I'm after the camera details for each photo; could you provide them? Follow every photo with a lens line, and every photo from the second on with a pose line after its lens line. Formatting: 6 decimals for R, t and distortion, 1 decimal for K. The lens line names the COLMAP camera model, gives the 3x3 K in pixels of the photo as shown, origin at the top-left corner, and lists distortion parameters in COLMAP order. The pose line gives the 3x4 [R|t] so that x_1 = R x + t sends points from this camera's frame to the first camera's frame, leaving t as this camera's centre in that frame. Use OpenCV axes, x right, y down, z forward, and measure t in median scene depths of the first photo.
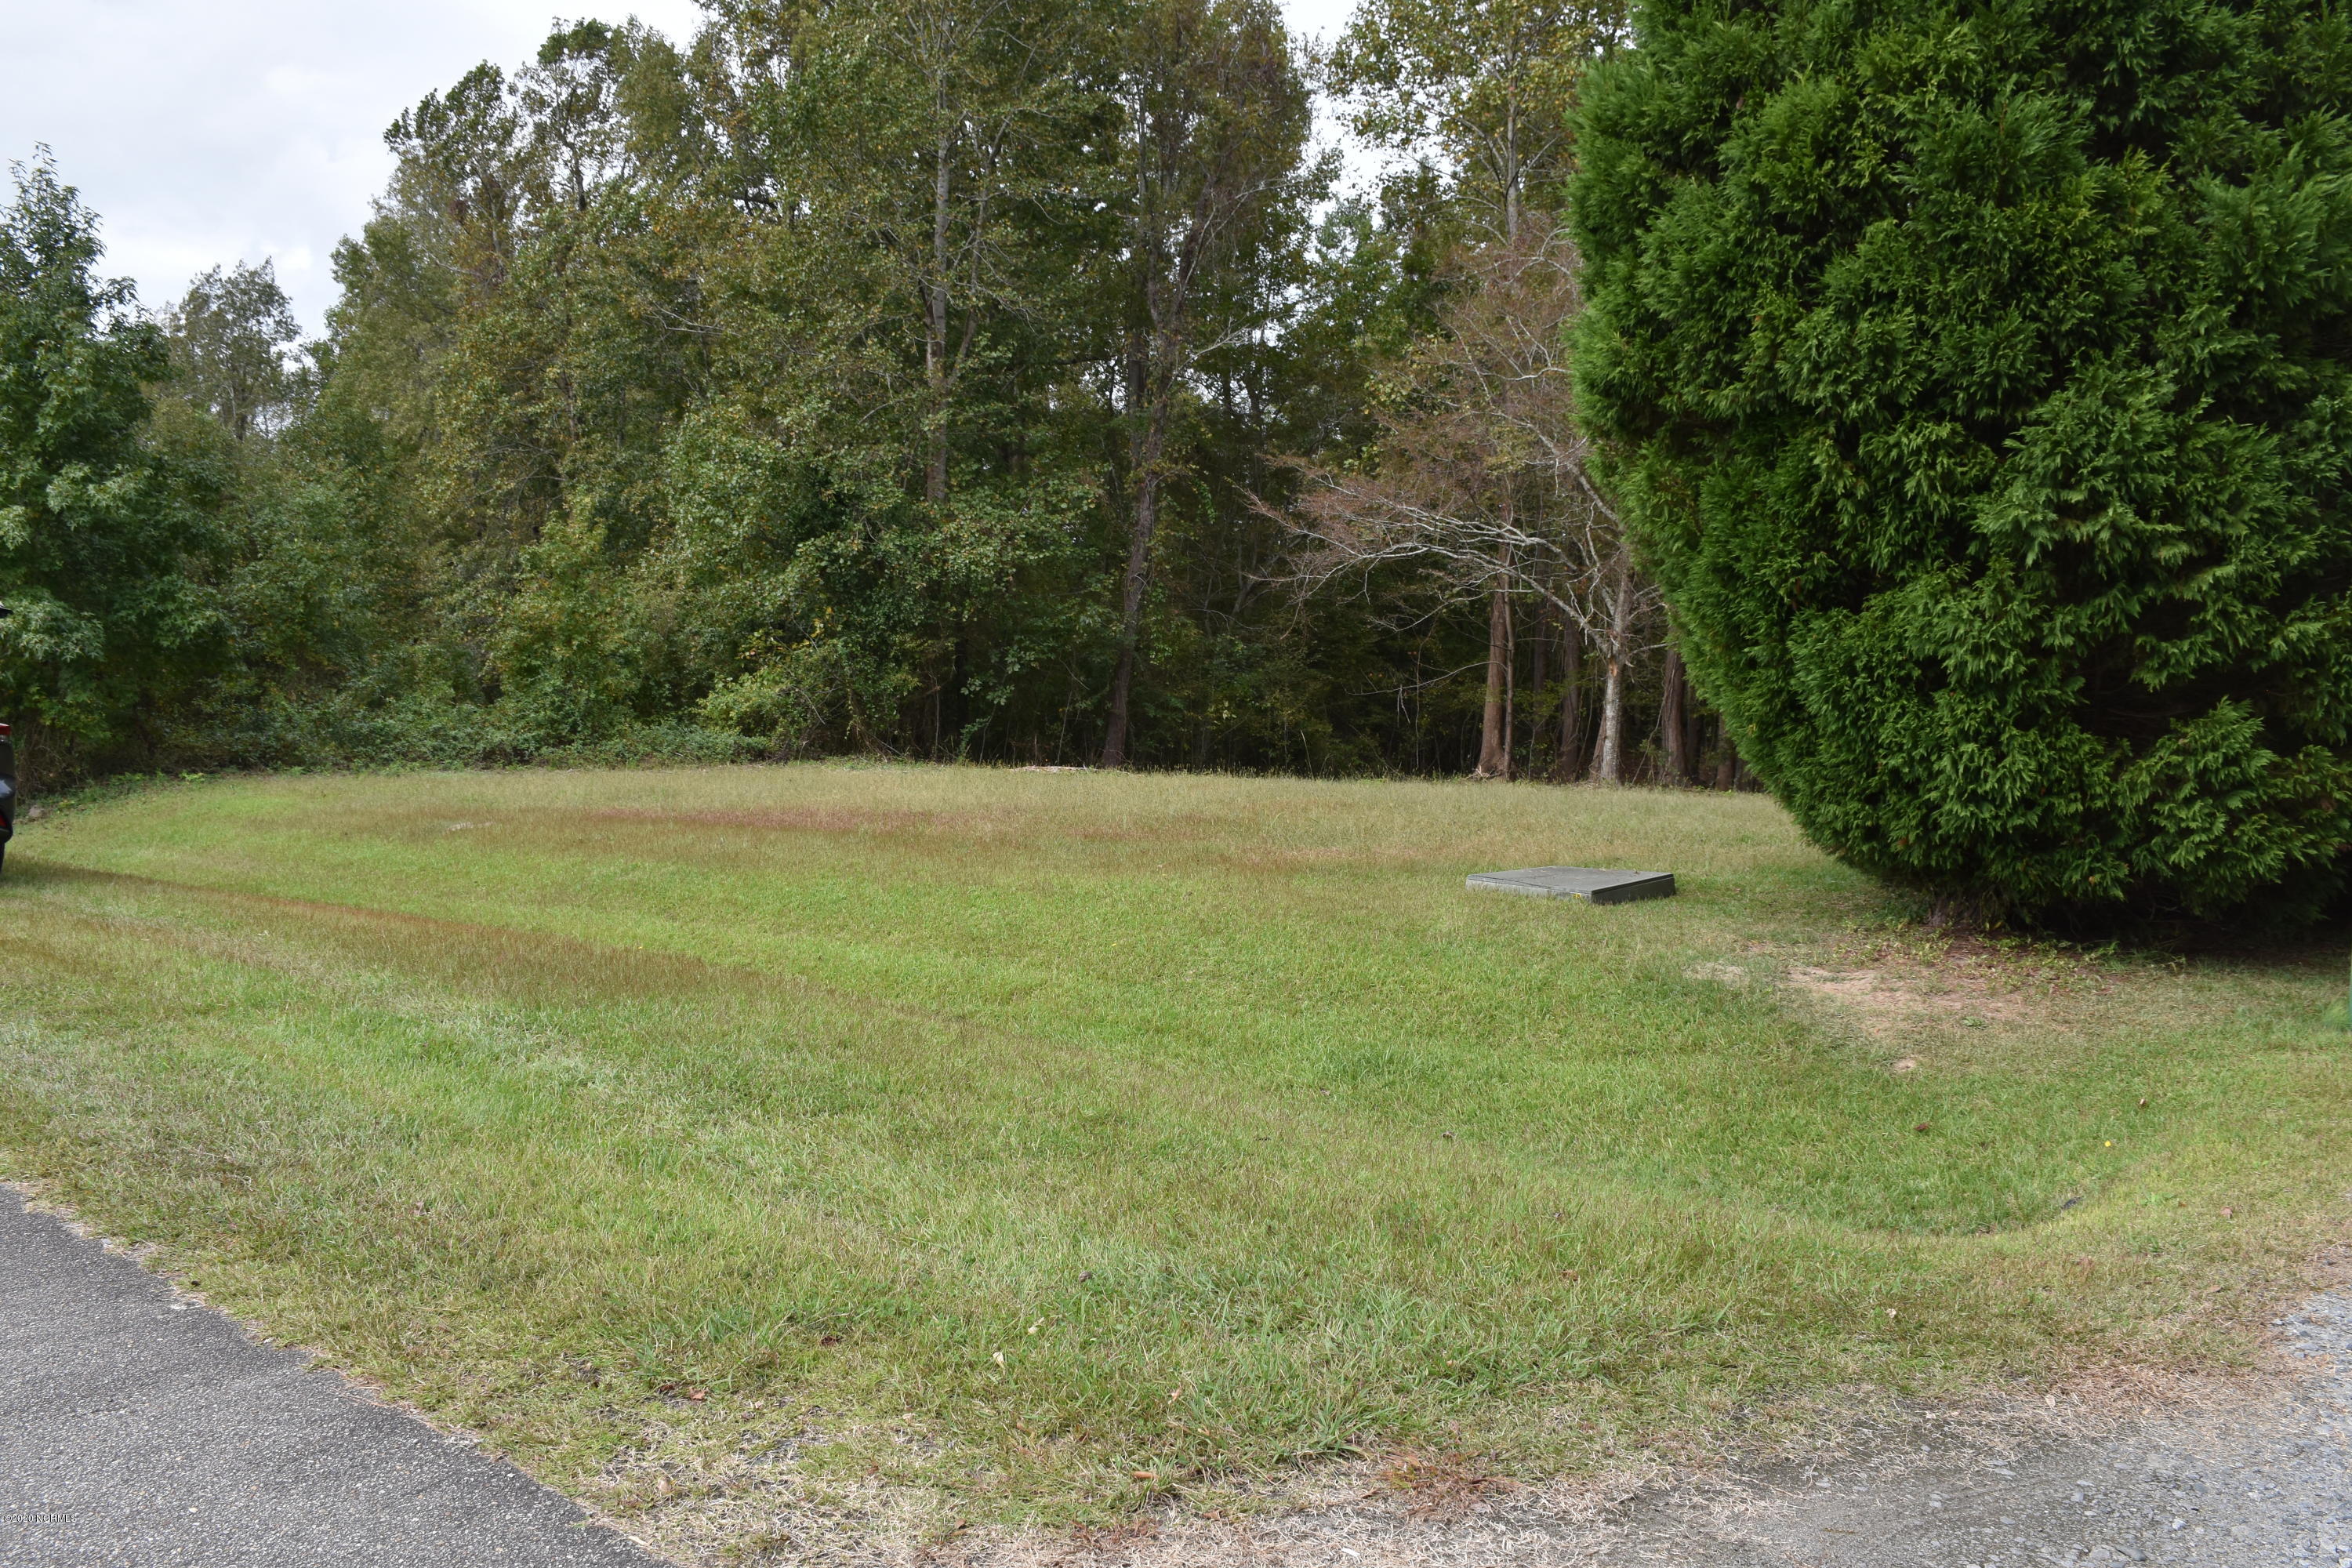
lens RADIAL K [[1844.4, 0, 1176.0], [0, 1844.4, 784.0], [0, 0, 1]] dist [-0.154591, 0.115030]
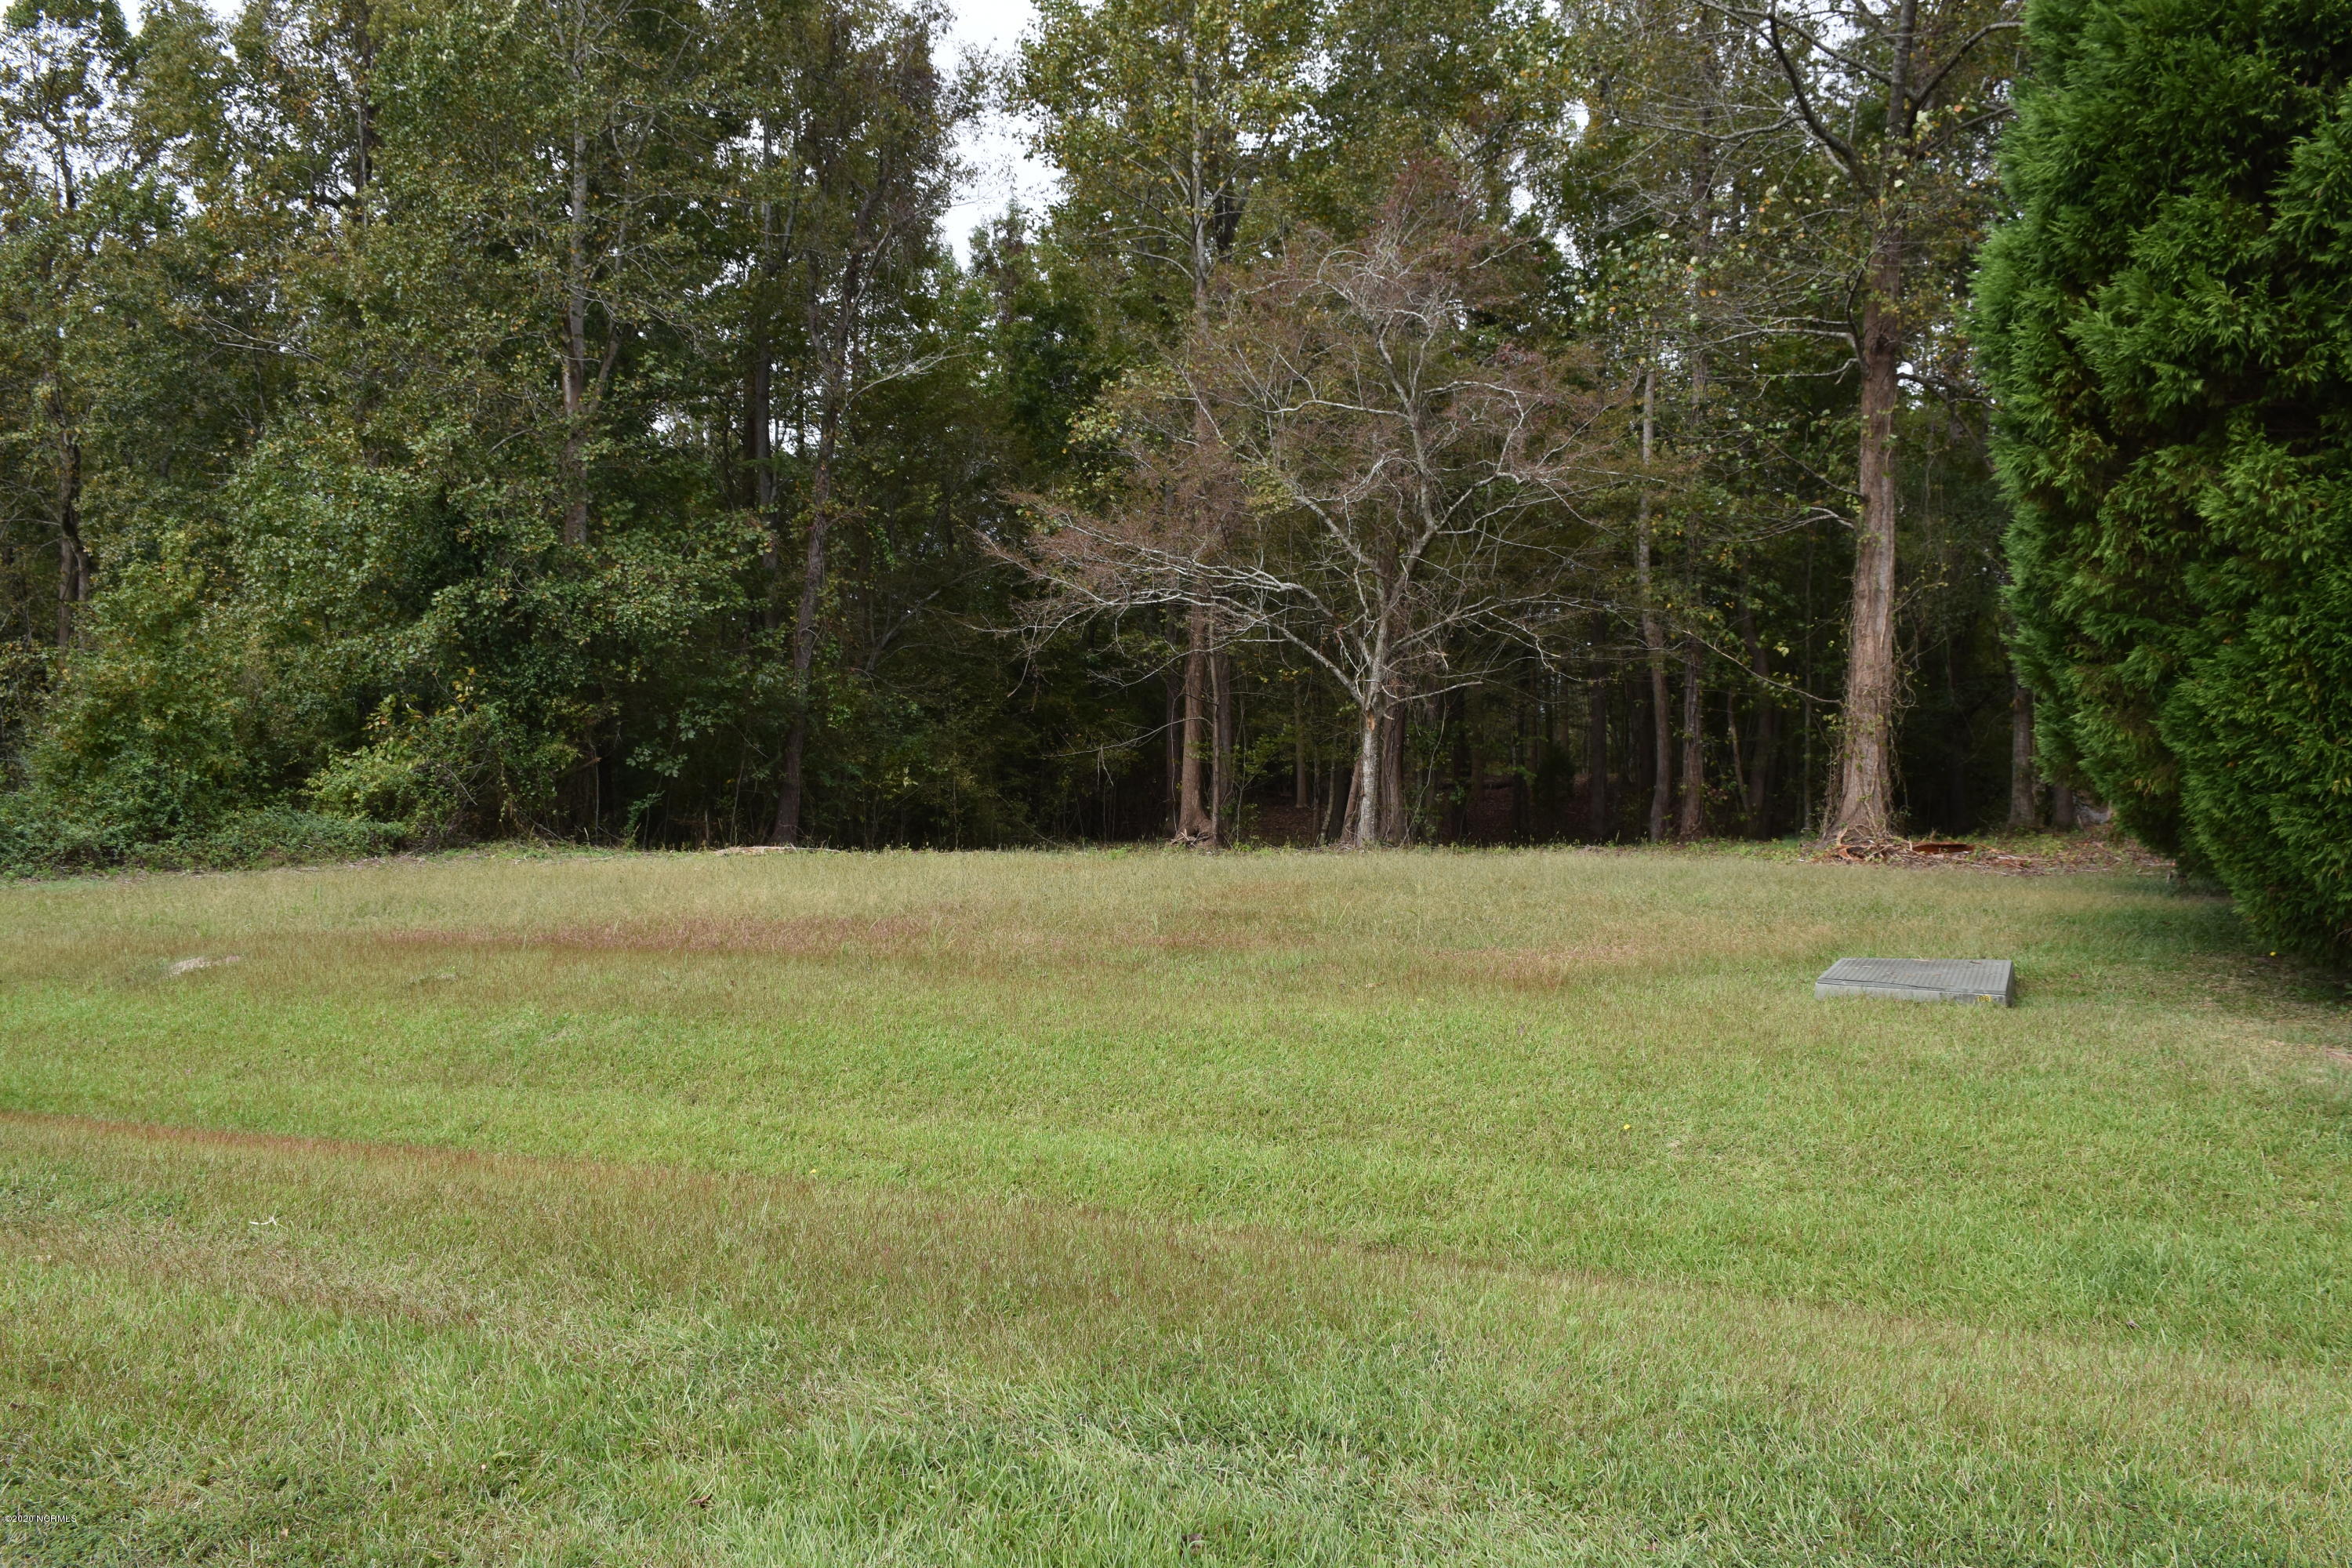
lens RADIAL K [[1844.4, 0, 1176.0], [0, 1844.4, 784.0], [0, 0, 1]] dist [-0.154591, 0.115030]
pose [[0.960100, -0.026045, 0.278442, -0.109655], [0.035390, 0.998965, -0.028586, -0.006887], [-0.277409, 0.037300, 0.960028, 0.108131]]
